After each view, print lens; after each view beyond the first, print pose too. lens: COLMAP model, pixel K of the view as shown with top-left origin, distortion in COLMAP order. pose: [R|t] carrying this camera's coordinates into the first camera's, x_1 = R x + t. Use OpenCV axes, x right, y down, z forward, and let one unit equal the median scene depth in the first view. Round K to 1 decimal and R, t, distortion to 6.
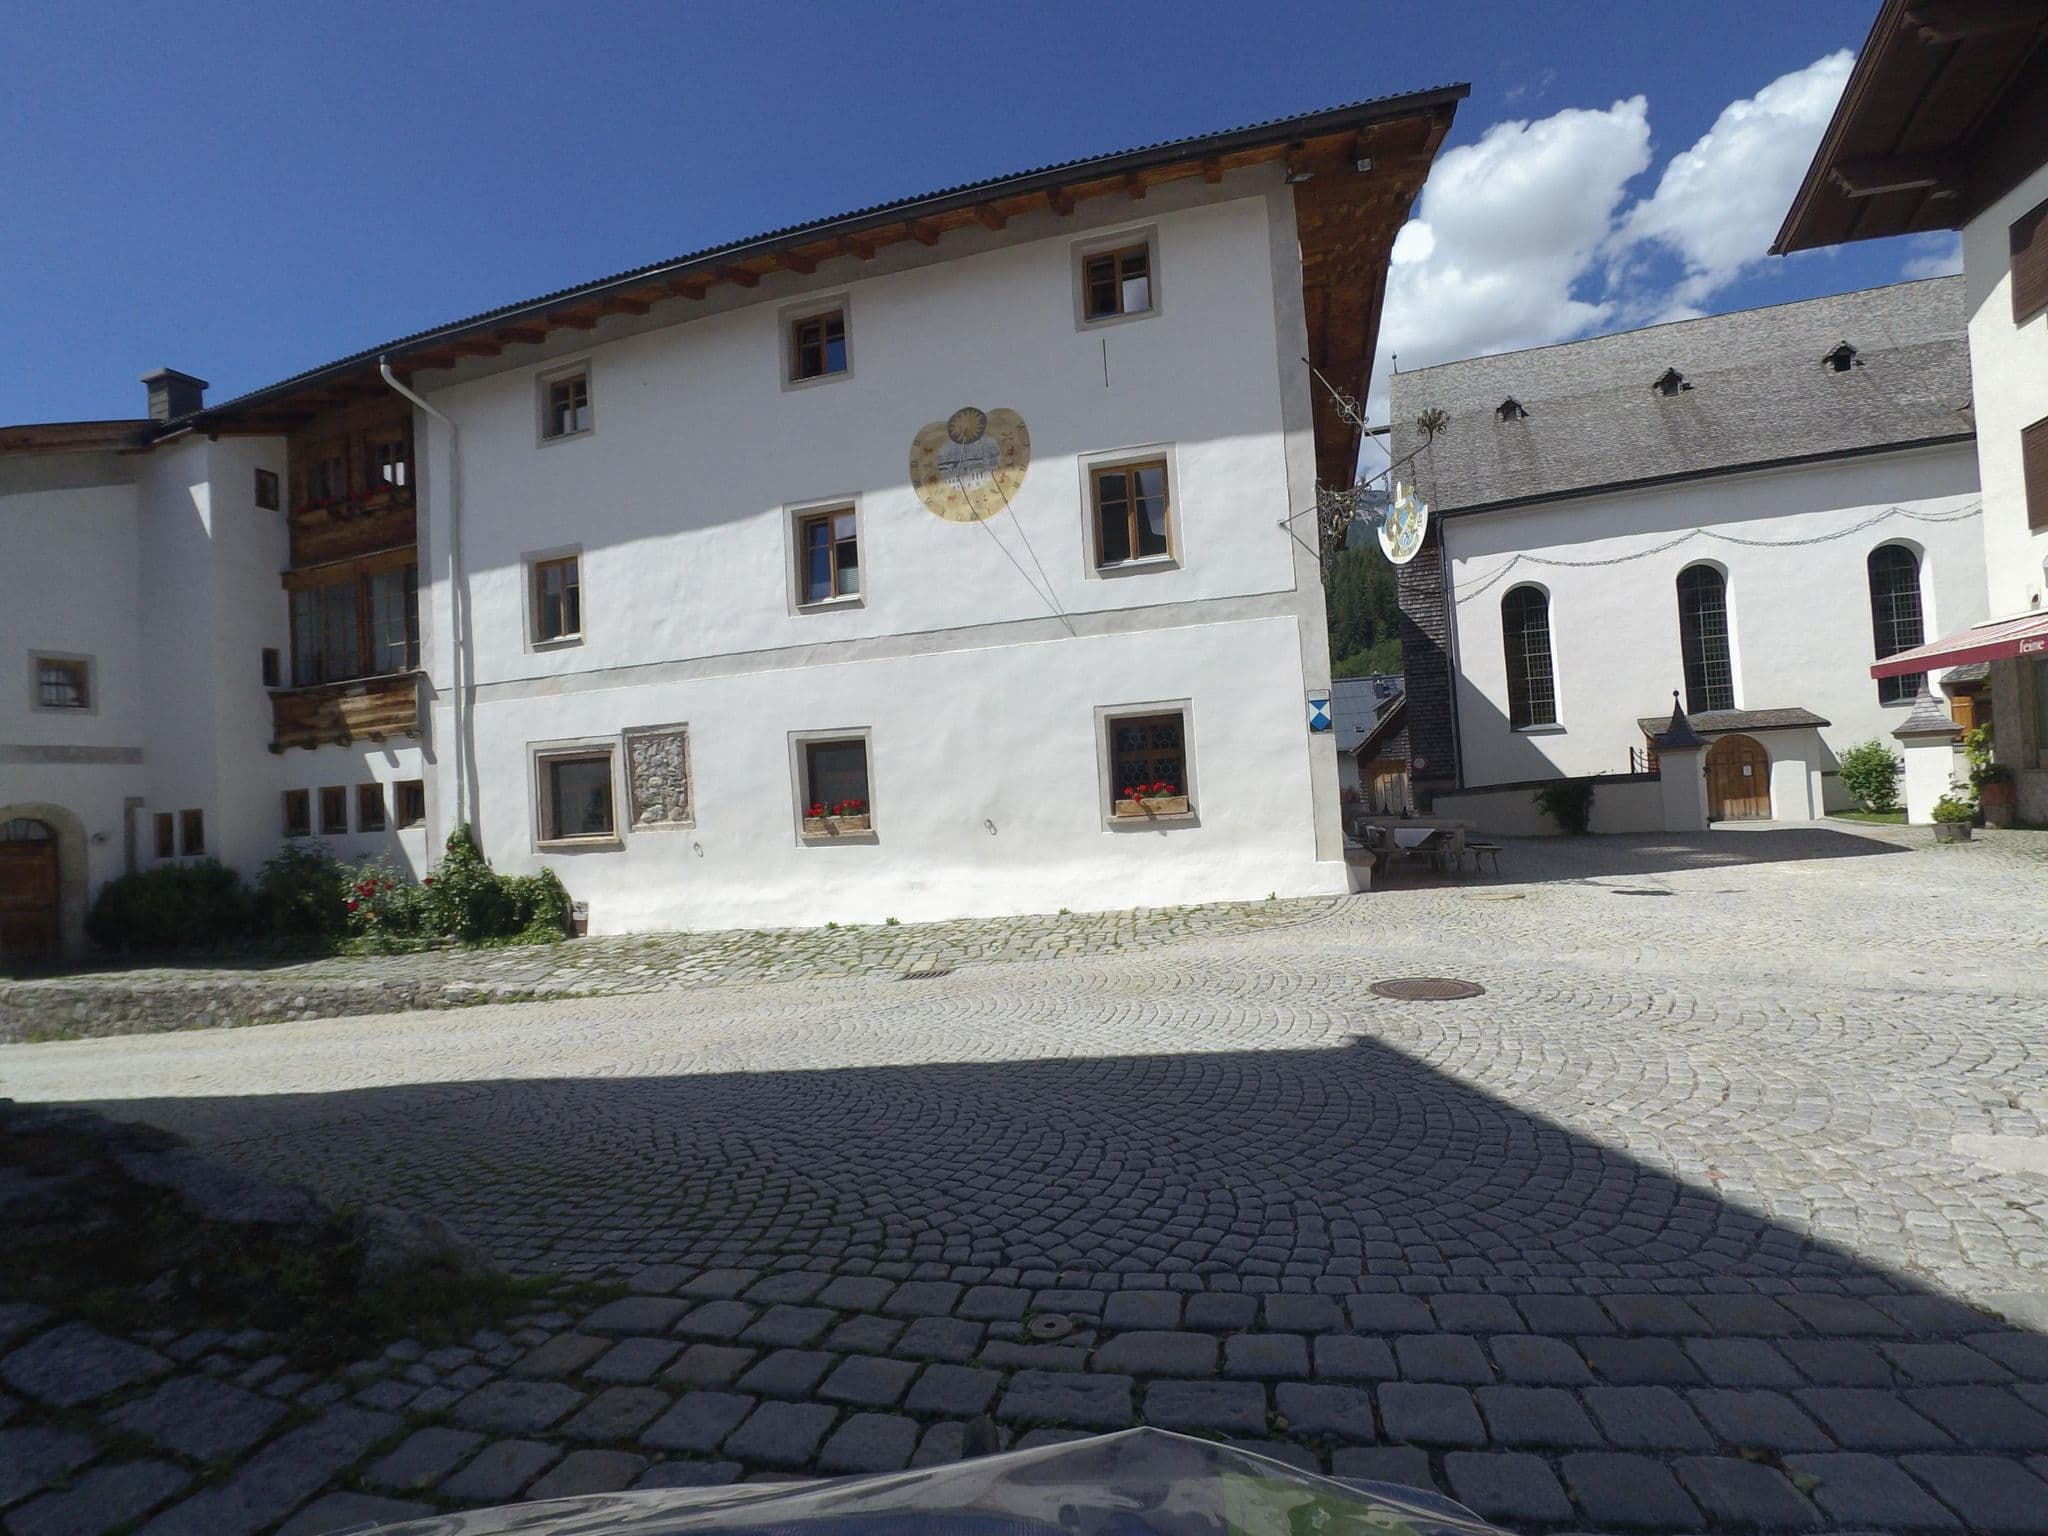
lens RADIAL K [[928.8, 0, 1020.2], [0, 928.8, 775.7], [0, 0, 1]] dist [-0.028643, -0.010452]
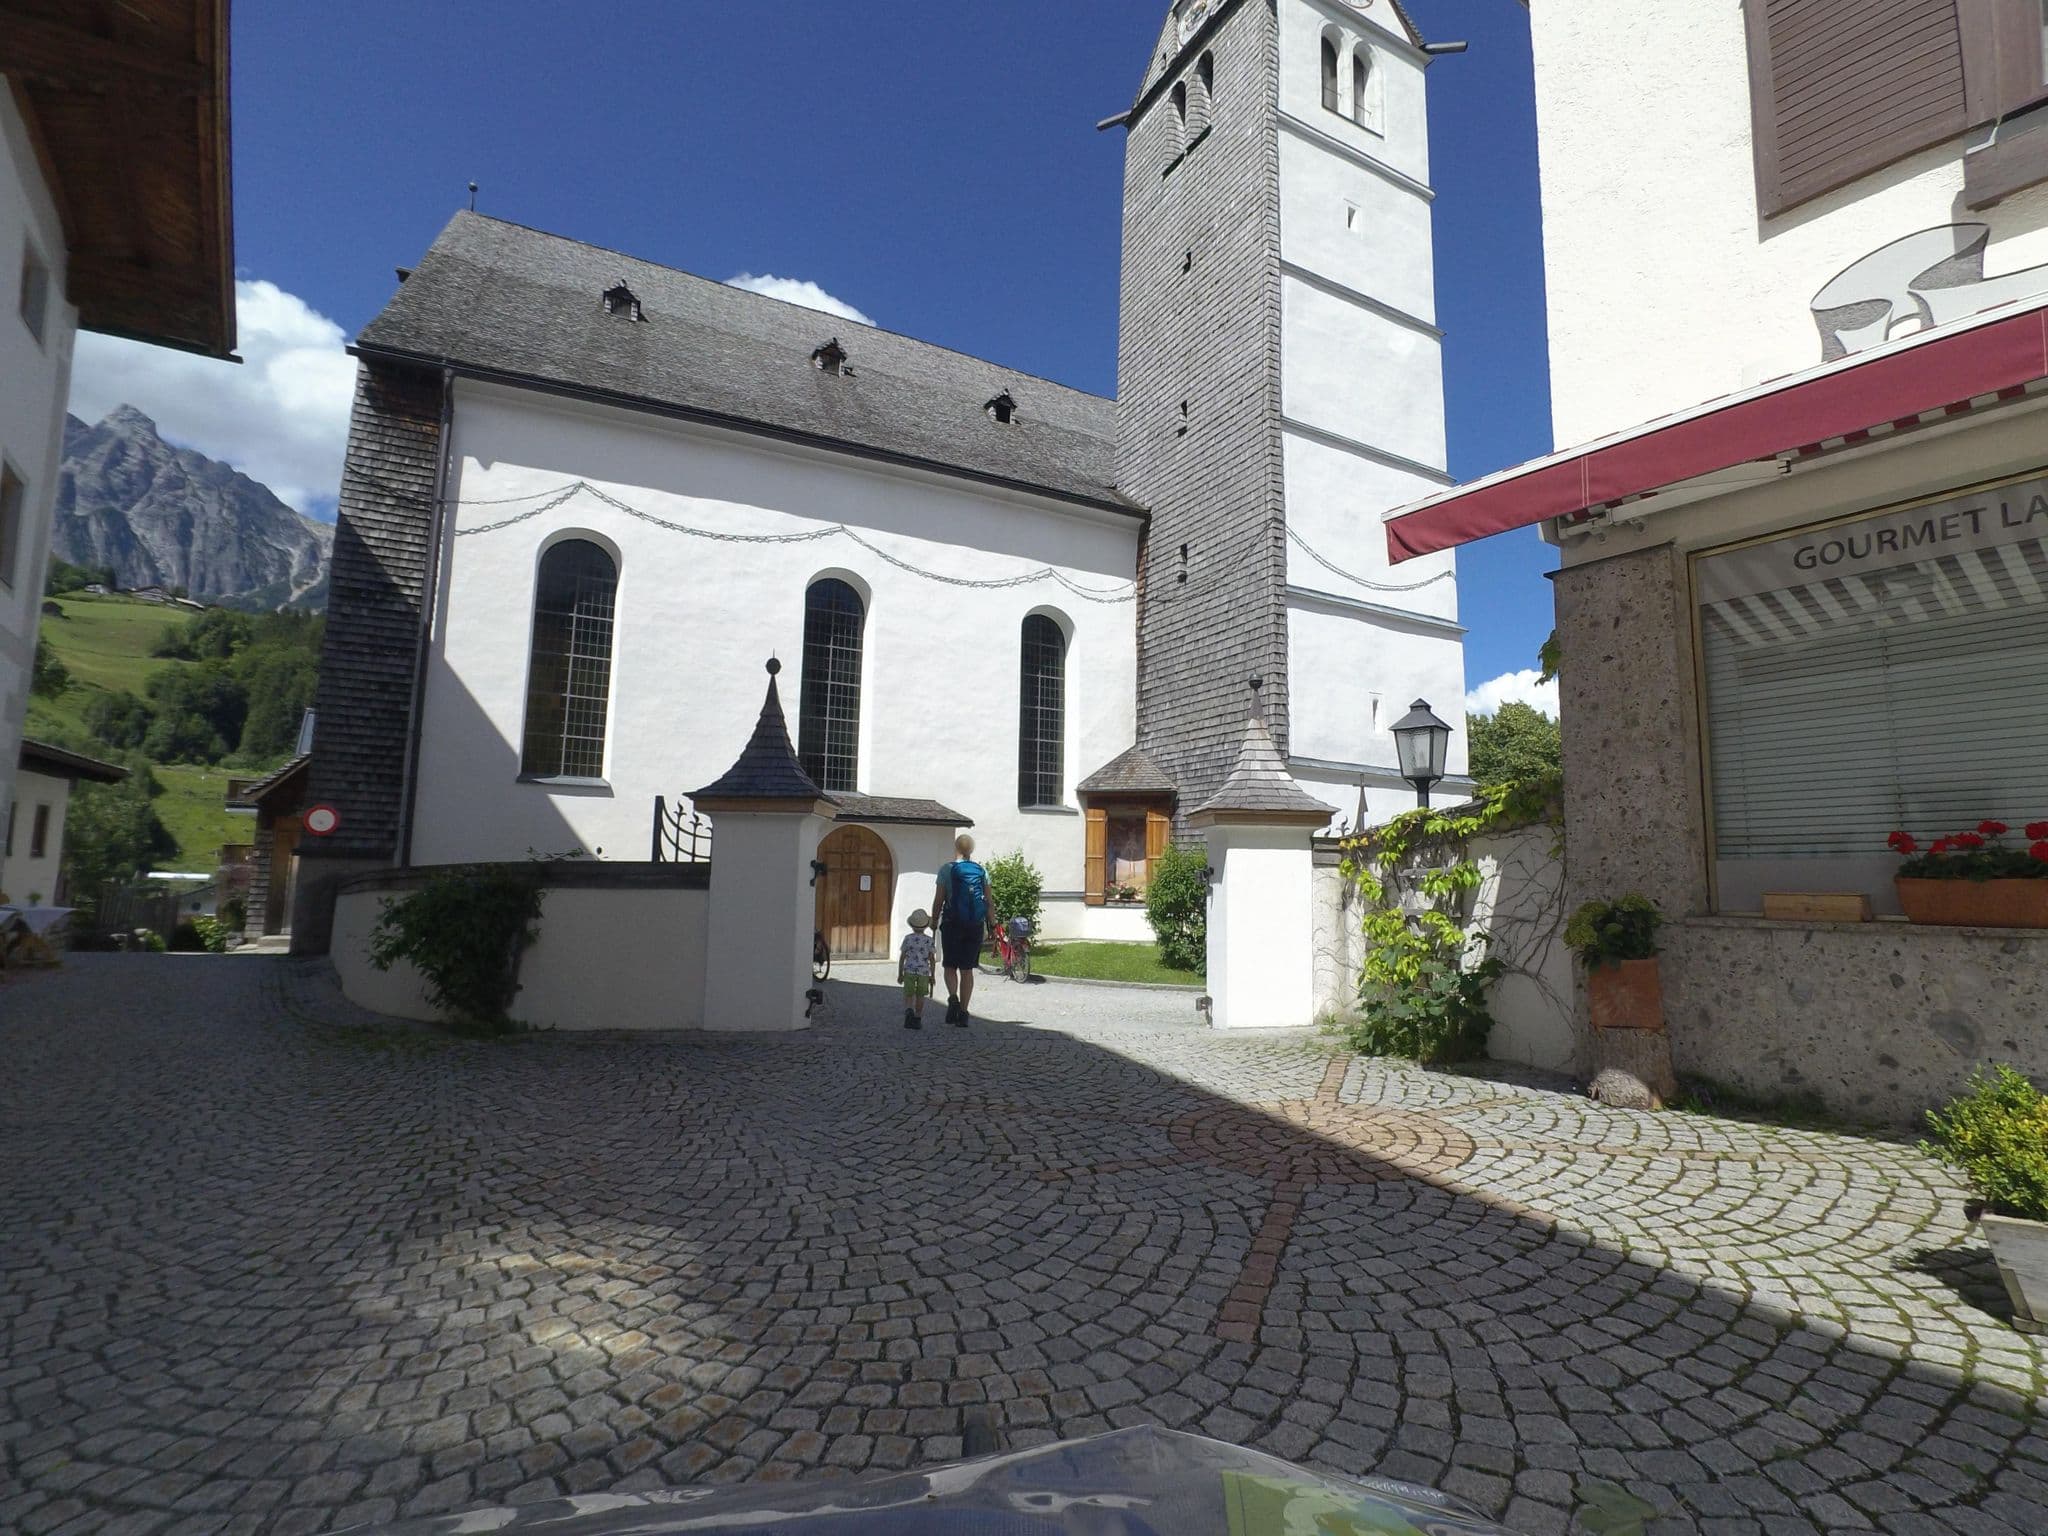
lens RADIAL K [[928.8, 0, 1020.2], [0, 928.8, 775.7], [0, 0, 1]] dist [-0.028643, -0.010452]
pose [[0.642737, 0.152986, 0.750656, 0.355697], [-0.073970, 0.987672, -0.137955, 0.002236], [-0.762507, 0.033142, 0.646131, 0.476345]]
